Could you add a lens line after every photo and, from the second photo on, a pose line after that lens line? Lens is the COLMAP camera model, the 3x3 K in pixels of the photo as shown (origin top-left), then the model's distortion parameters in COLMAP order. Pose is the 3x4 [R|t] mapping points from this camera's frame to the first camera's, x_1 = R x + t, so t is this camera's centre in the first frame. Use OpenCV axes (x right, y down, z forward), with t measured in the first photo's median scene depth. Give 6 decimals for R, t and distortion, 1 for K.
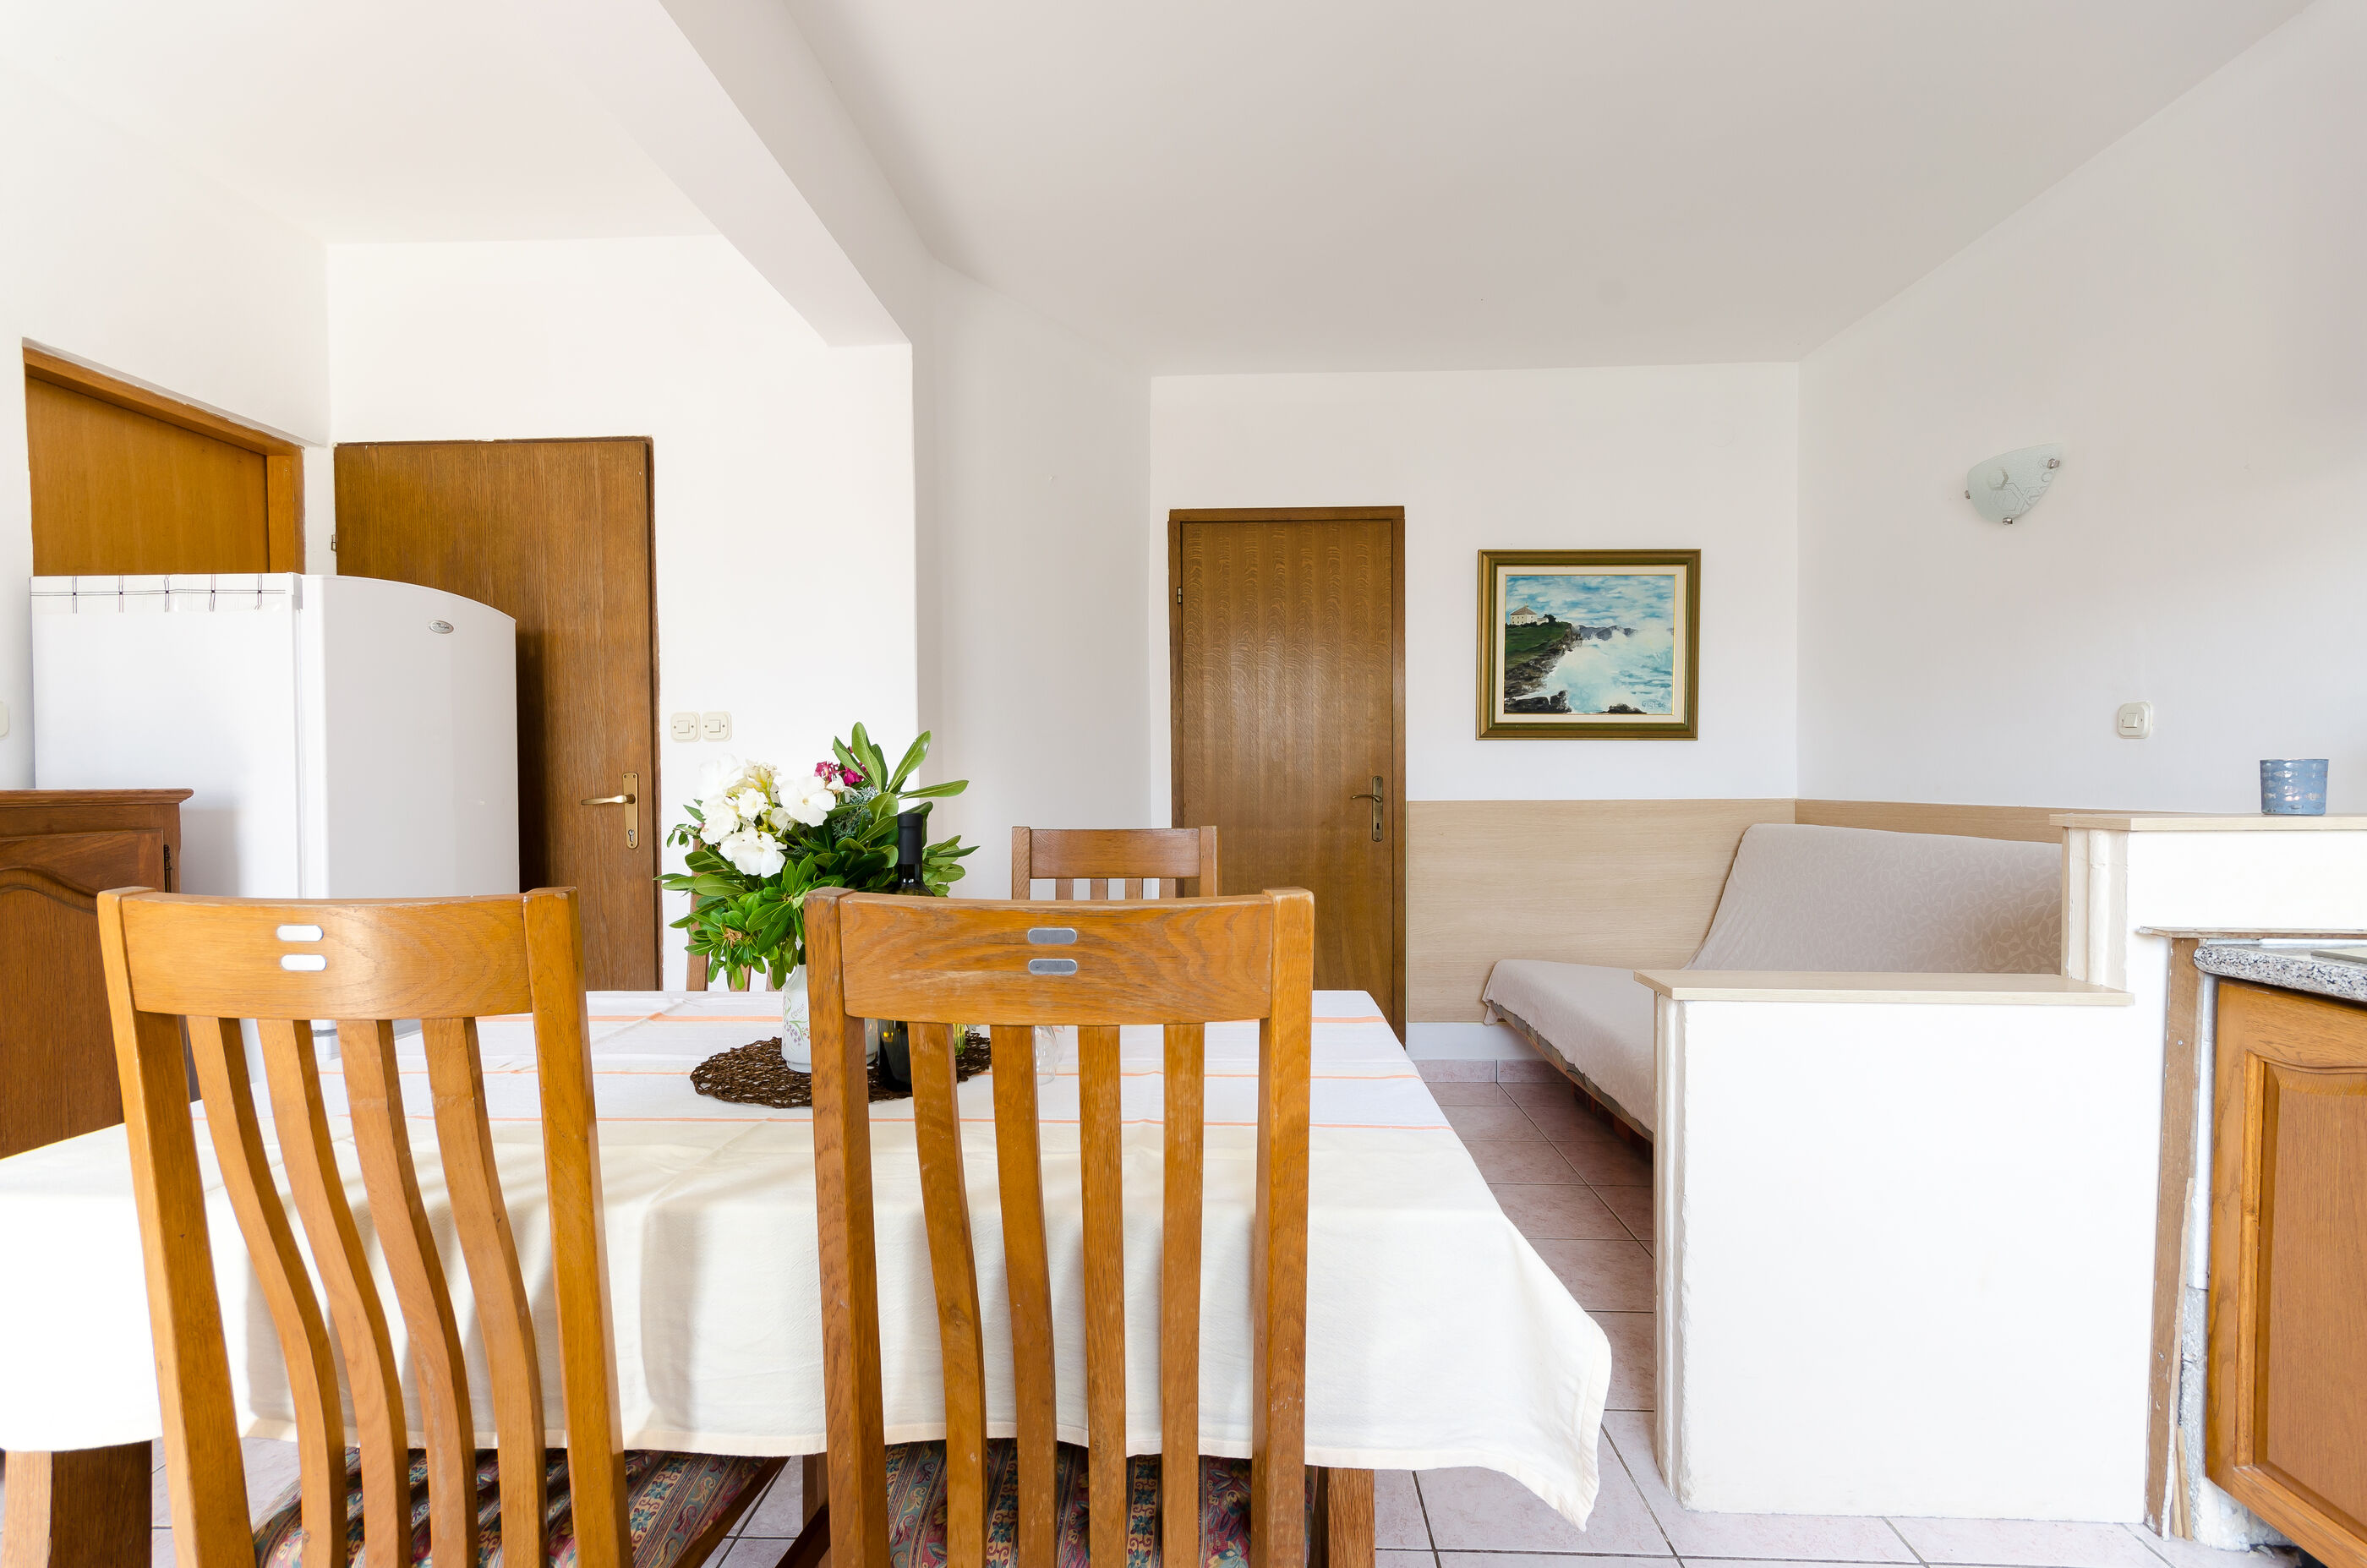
lens RADIAL K [[1035.6, 0, 1213.0], [0, 1035.6, 795.7], [0, 0, 1]] dist [-0.002285, 0.005456]
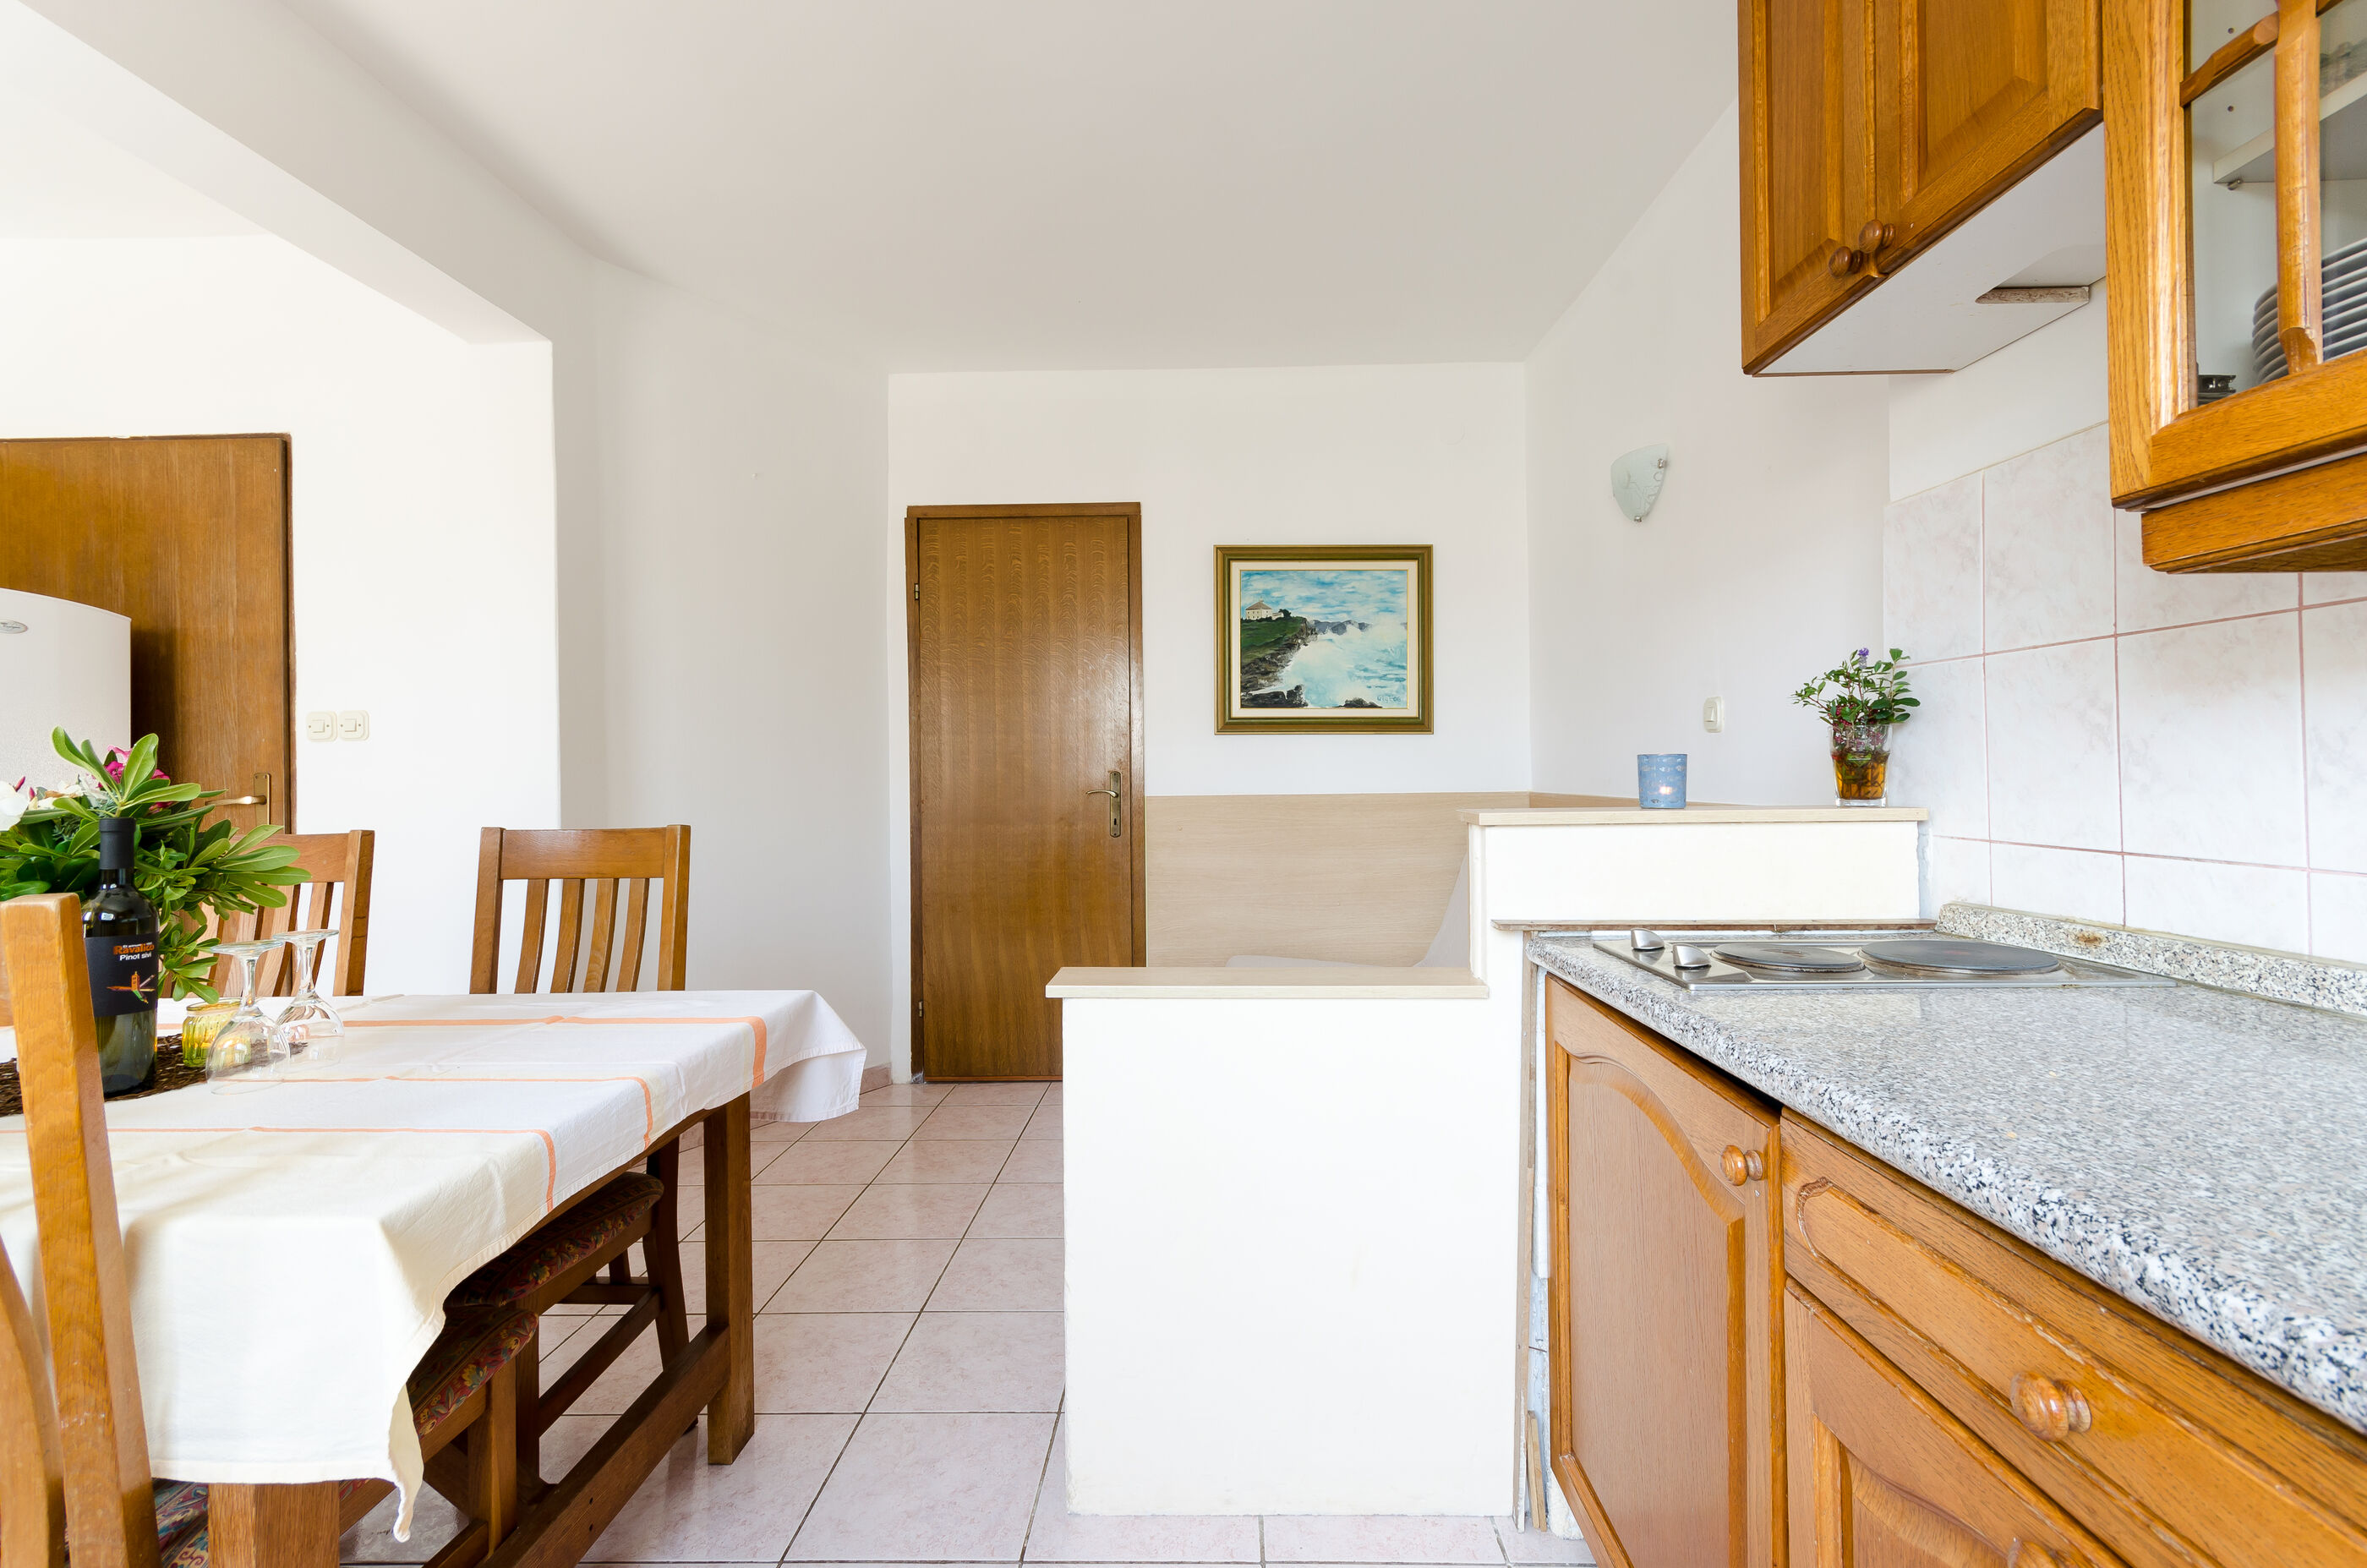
lens RADIAL K [[1042.7, 0, 1229.1], [0, 1042.7, 766.1], [0, 0, 1]] dist [0.001753, 0.000364]
pose [[0.999774, -0.005682, 0.020499, 0.252171], [0.006132, 0.999741, -0.021935, -0.001153], [-0.020369, 0.022056, 0.999549, -0.006964]]
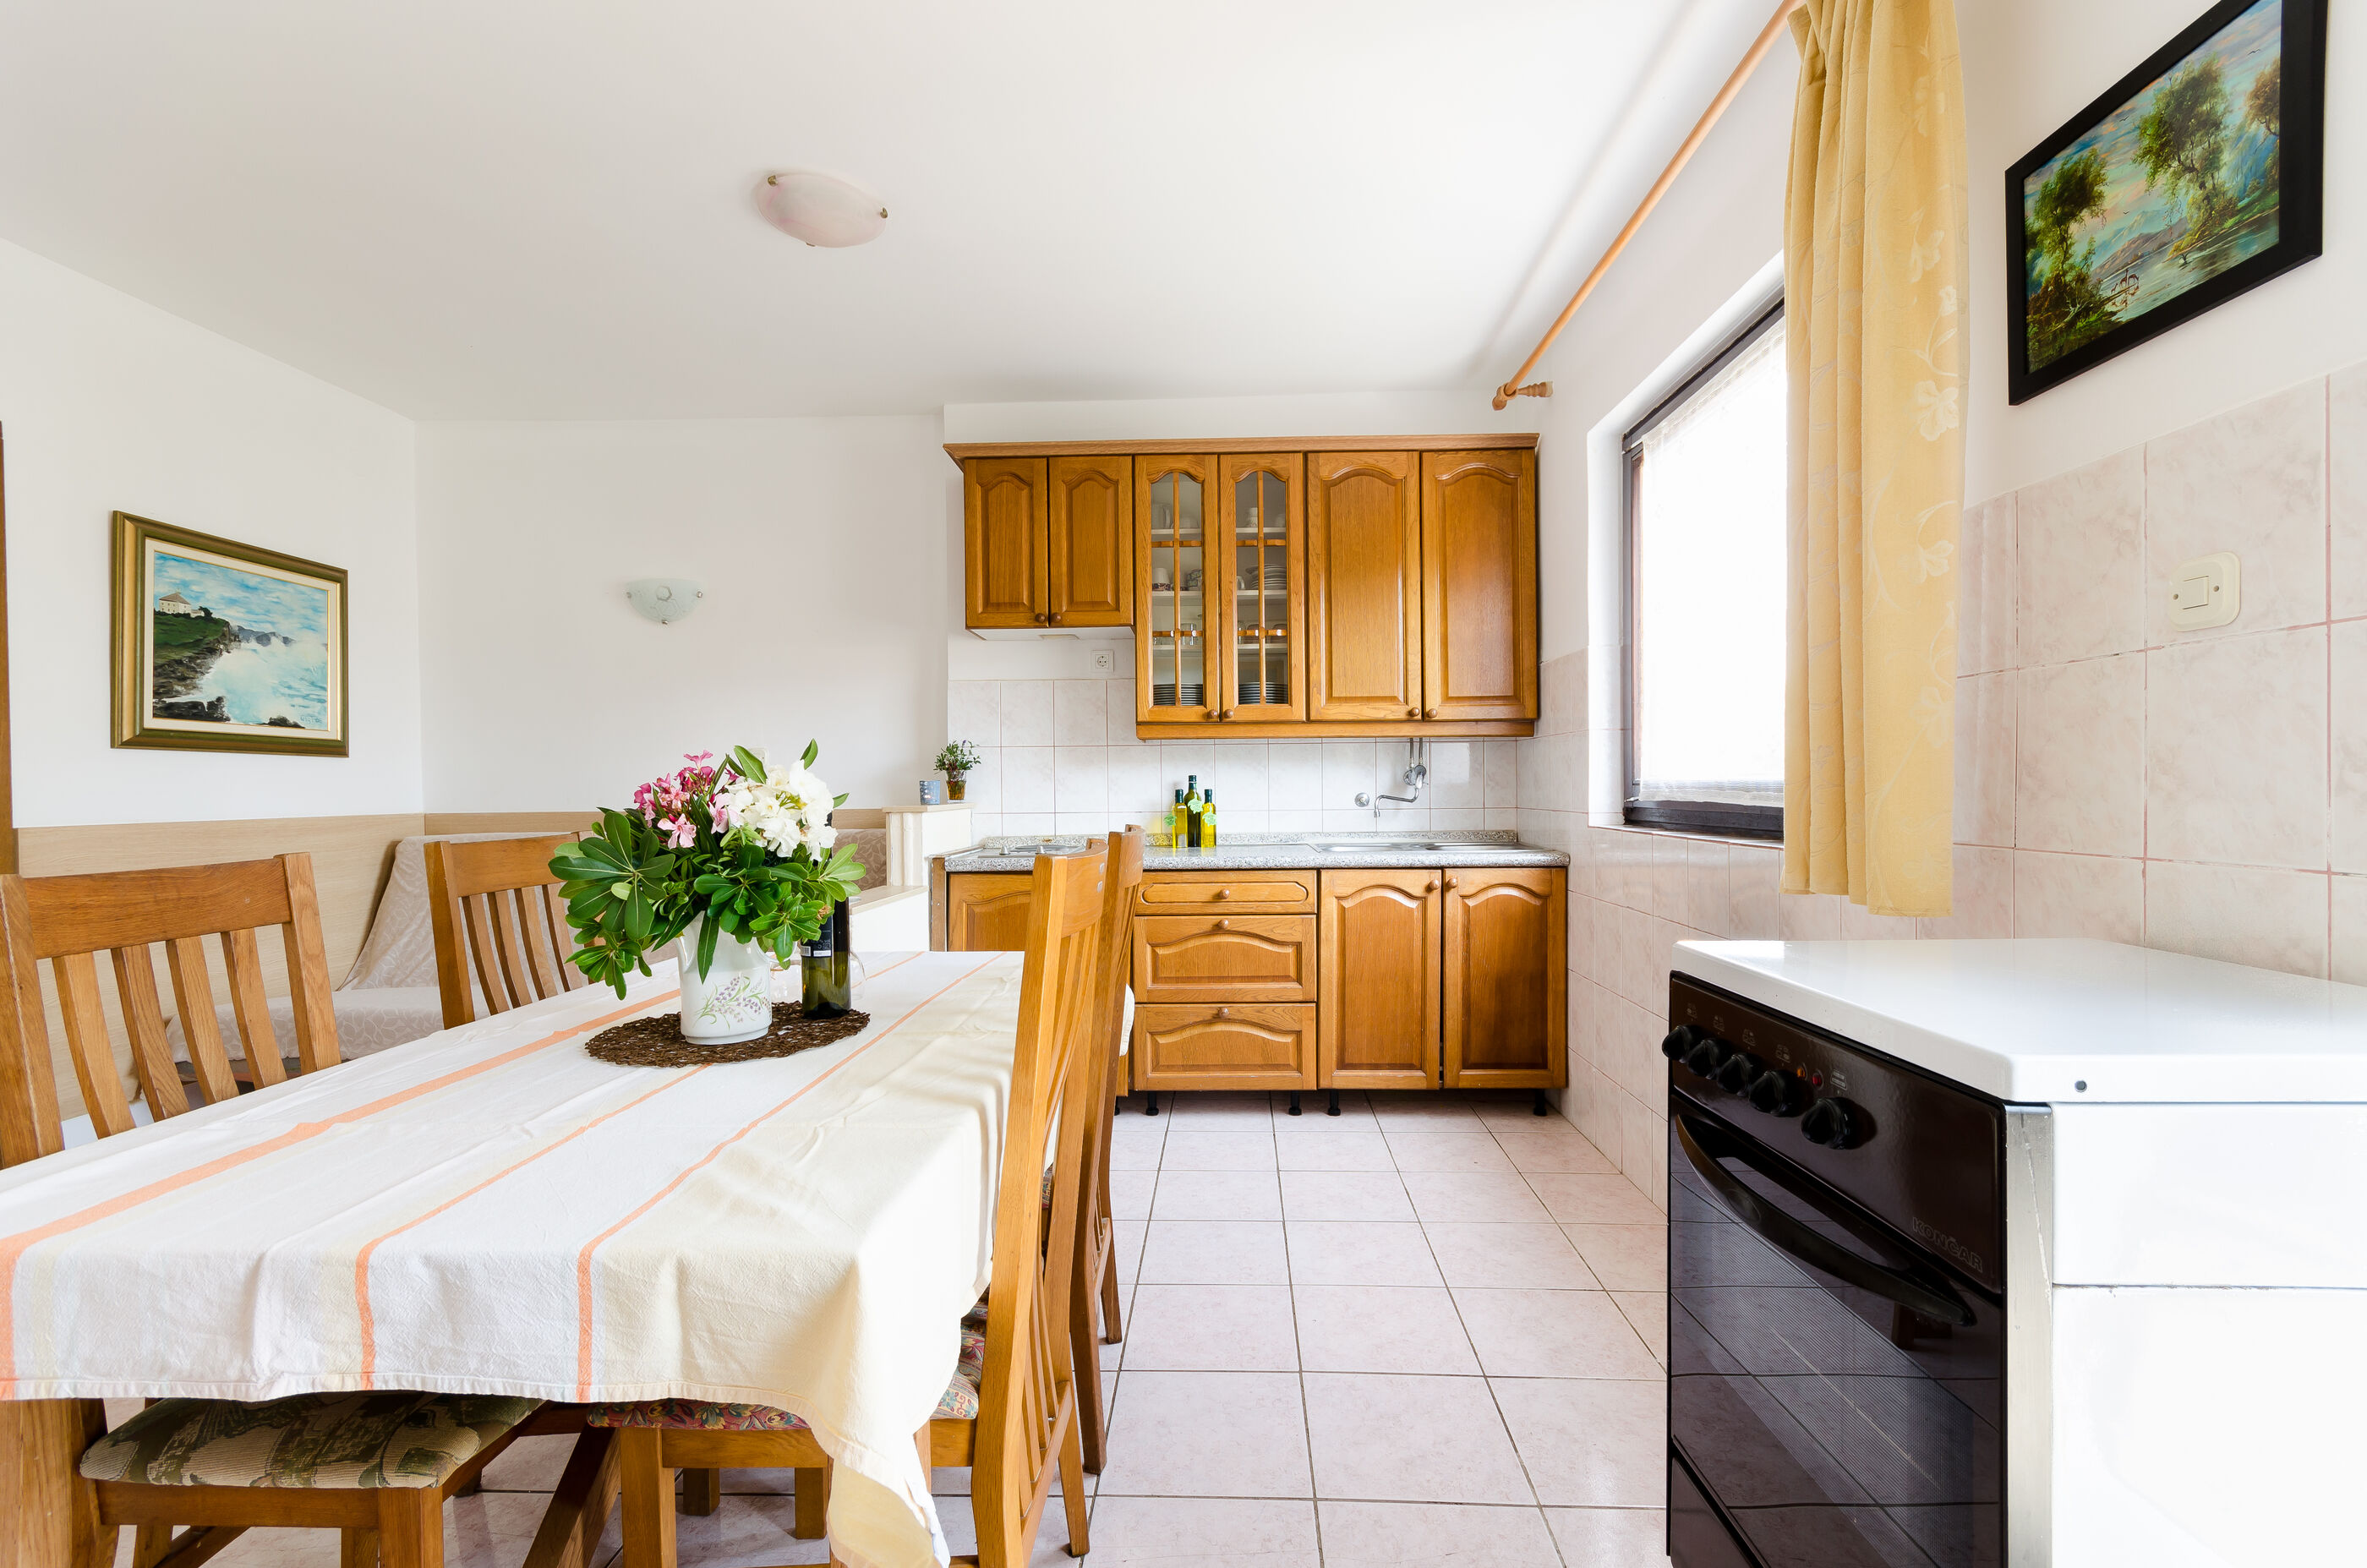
lens RADIAL K [[1023.4, 0, 1166.4], [0, 1023.4, 796.3], [0, 0, 1]] dist [-0.000154, 0.000640]
pose [[0.024805, -0.005075, 0.999679, -0.521138], [0.027661, 0.999608, 0.004389, 0.002204], [-0.999310, 0.027543, 0.024935, 0.177317]]
